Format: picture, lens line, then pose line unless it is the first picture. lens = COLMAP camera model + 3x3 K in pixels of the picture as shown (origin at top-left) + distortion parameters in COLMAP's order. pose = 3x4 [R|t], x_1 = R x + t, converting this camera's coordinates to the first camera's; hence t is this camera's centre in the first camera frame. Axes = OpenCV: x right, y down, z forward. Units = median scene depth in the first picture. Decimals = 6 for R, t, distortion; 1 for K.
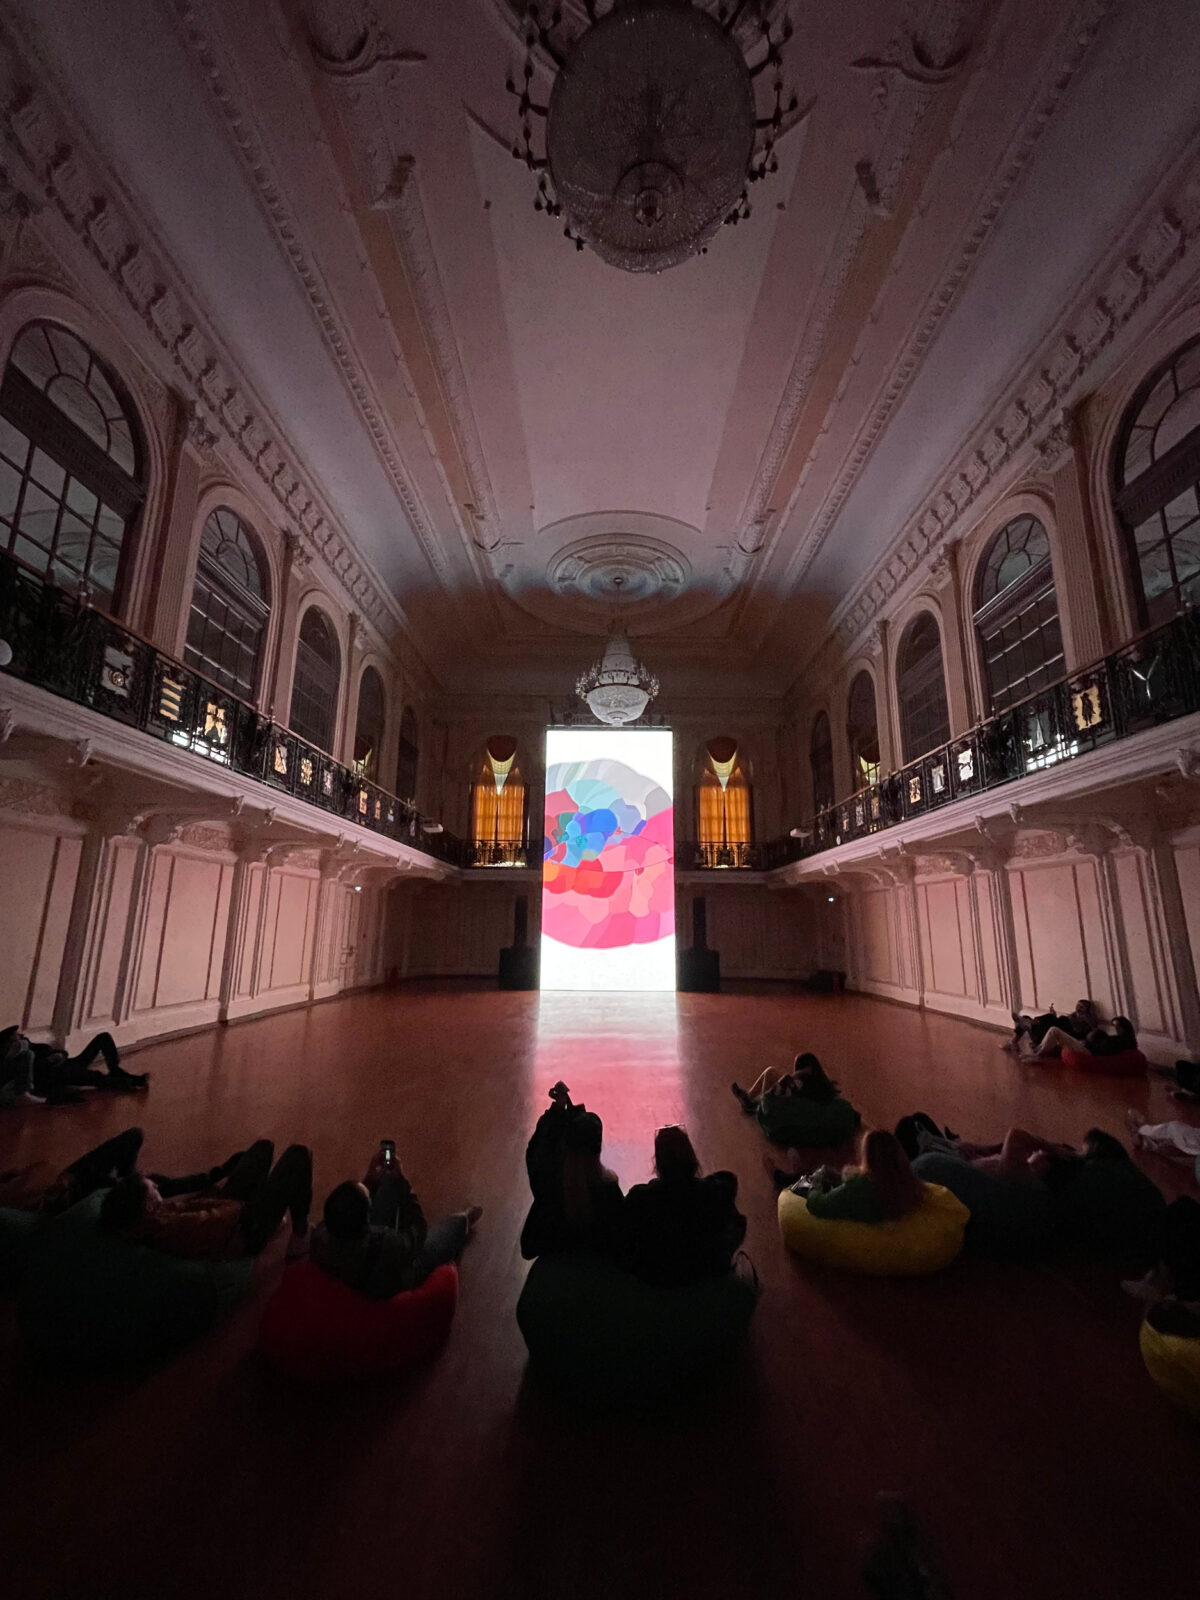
lens RADIAL K [[640.3, 0, 602.8], [0, 640.3, 799.3], [0, 0, 1]] dist [-0.007554, 0.000629]
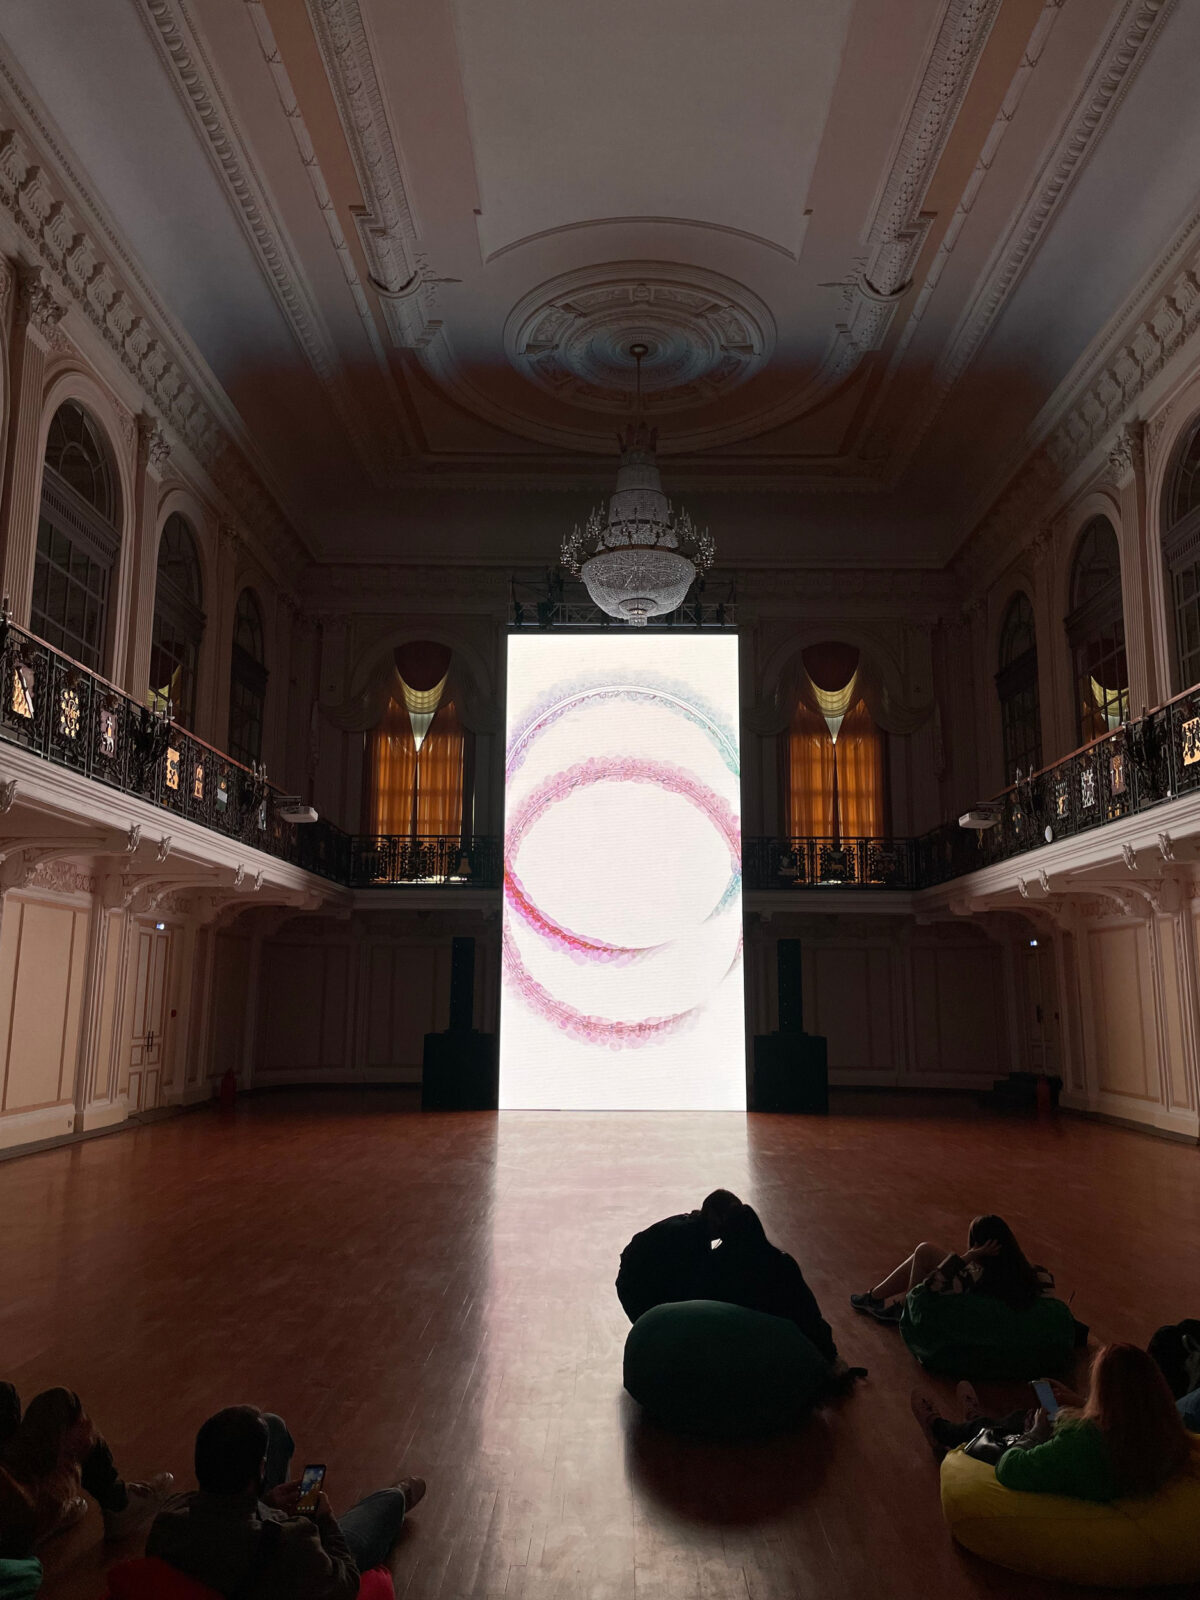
lens RADIAL K [[1193.2, 0, 603.9], [0, 1193.2, 790.9], [0, 0, 1]] dist [0.066458, -0.075399]
pose [[0.999987, -0.004751, -0.001959, -0.006301], [0.004805, 0.999583, 0.028462, -0.003324], [0.001823, -0.028471, 0.999593, -0.019112]]
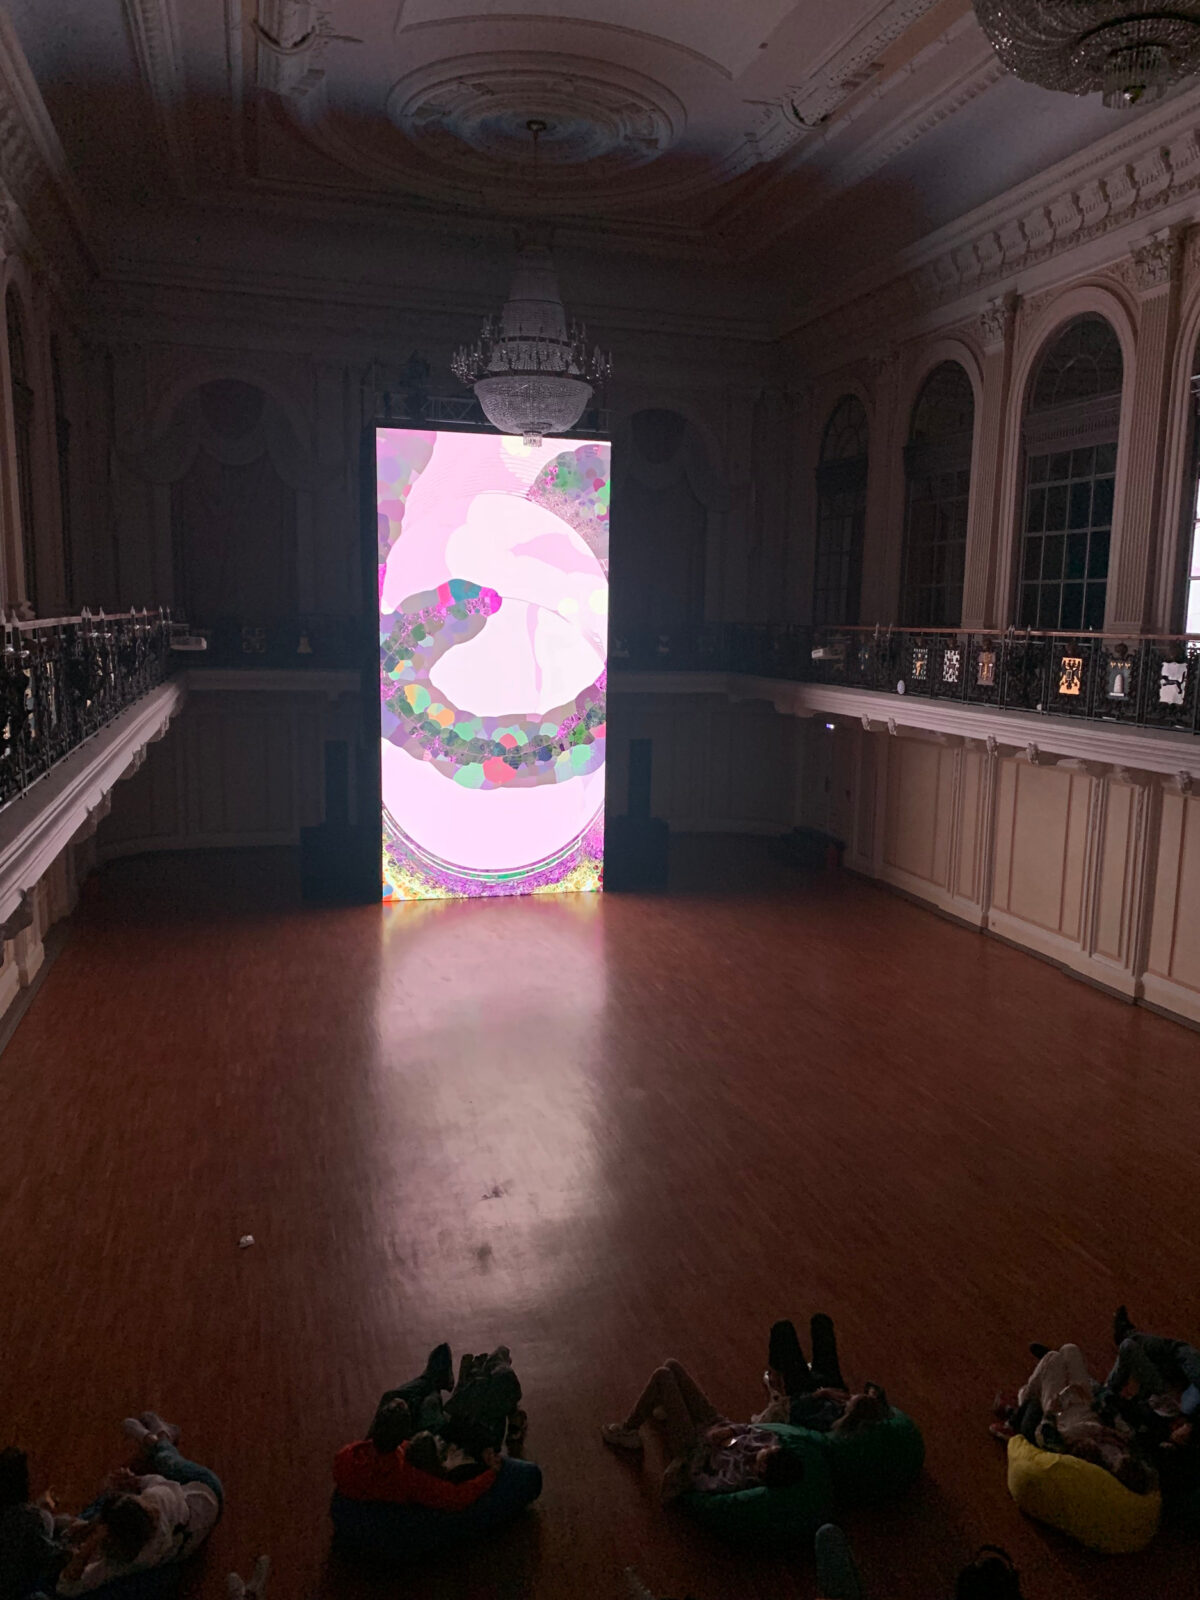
lens RADIAL K [[1205.4, 0, 607.8], [0, 1205.4, 793.2], [0, 0, 1]] dist [0.013413, -0.004980]
pose [[0.960246, -0.034121, 0.277061, -0.266511], [-0.064123, 0.939002, 0.337880, -0.242946], [-0.271690, -0.342214, 0.899486, -0.027485]]
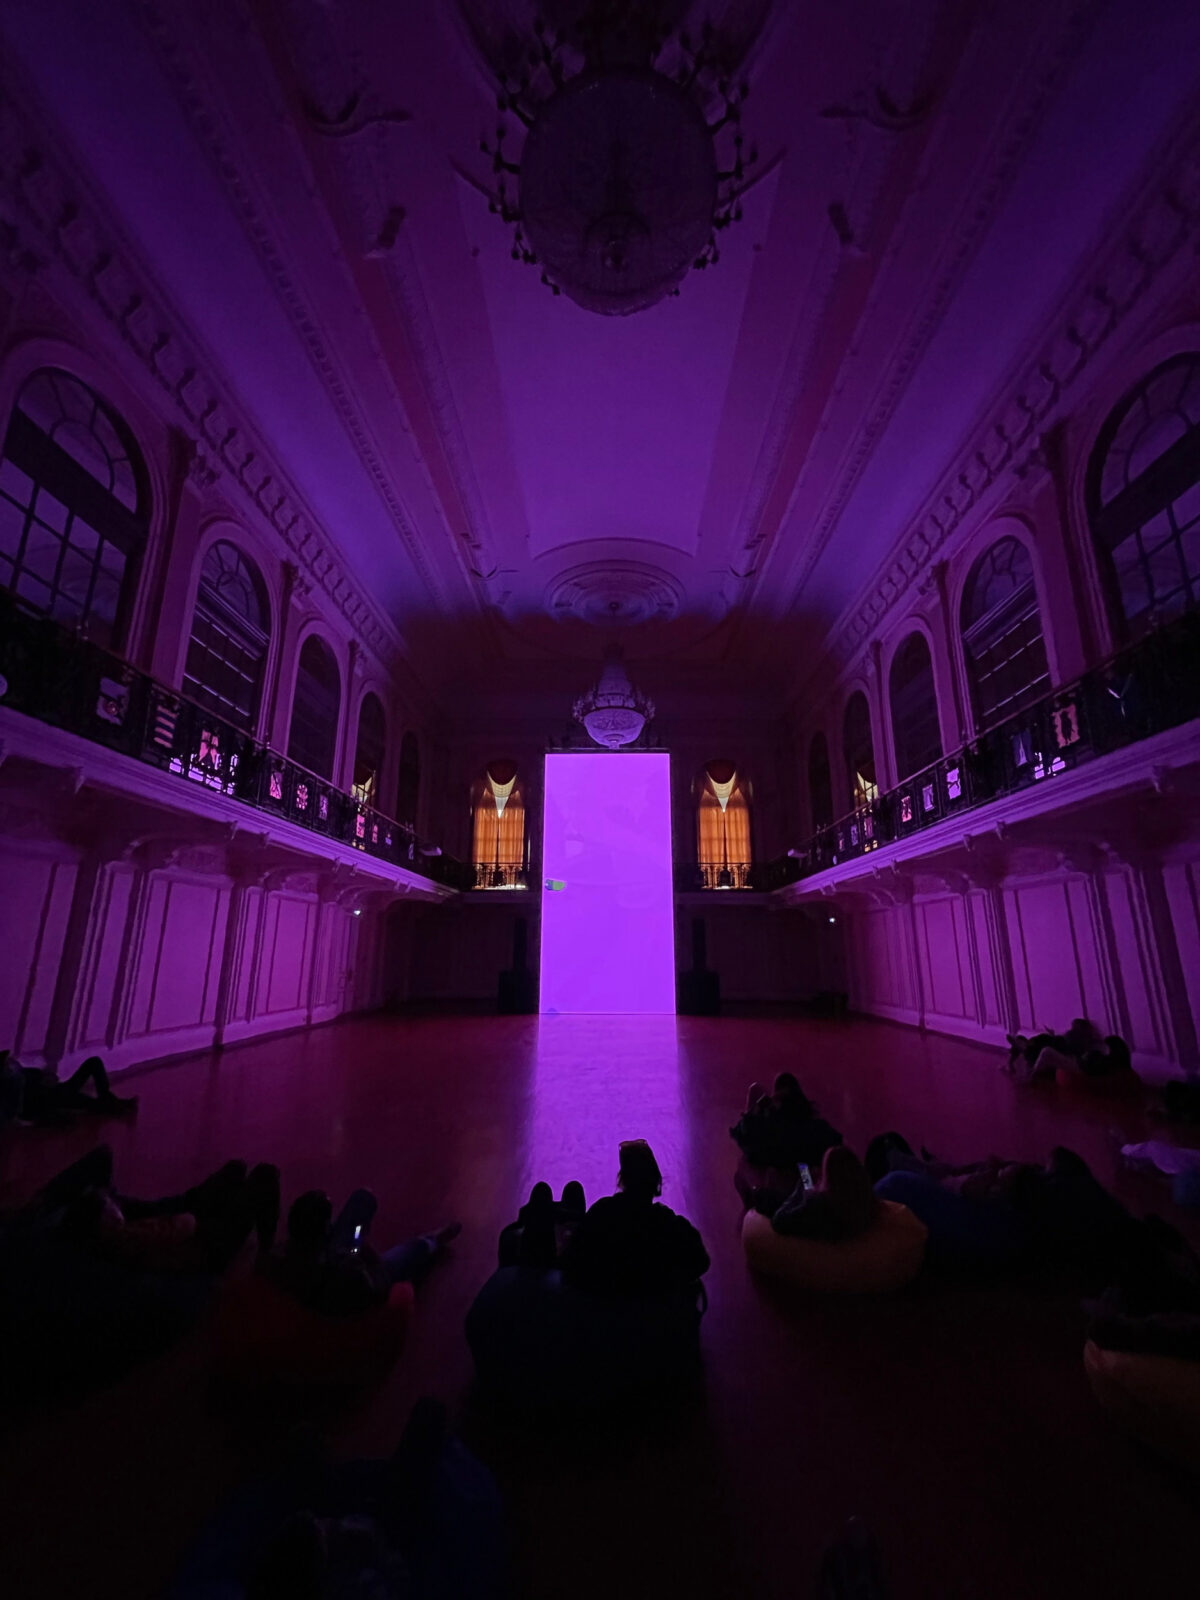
lens RADIAL K [[640.3, 0, 602.8], [0, 640.3, 799.3], [0, 0, 1]] dist [-0.007554, 0.000629]
pose [[0.999895, -0.009580, -0.010853, 0.019307], [0.009201, 0.999363, -0.034470, 0.000366], [0.011176, 0.034366, 0.999347, -0.006710]]
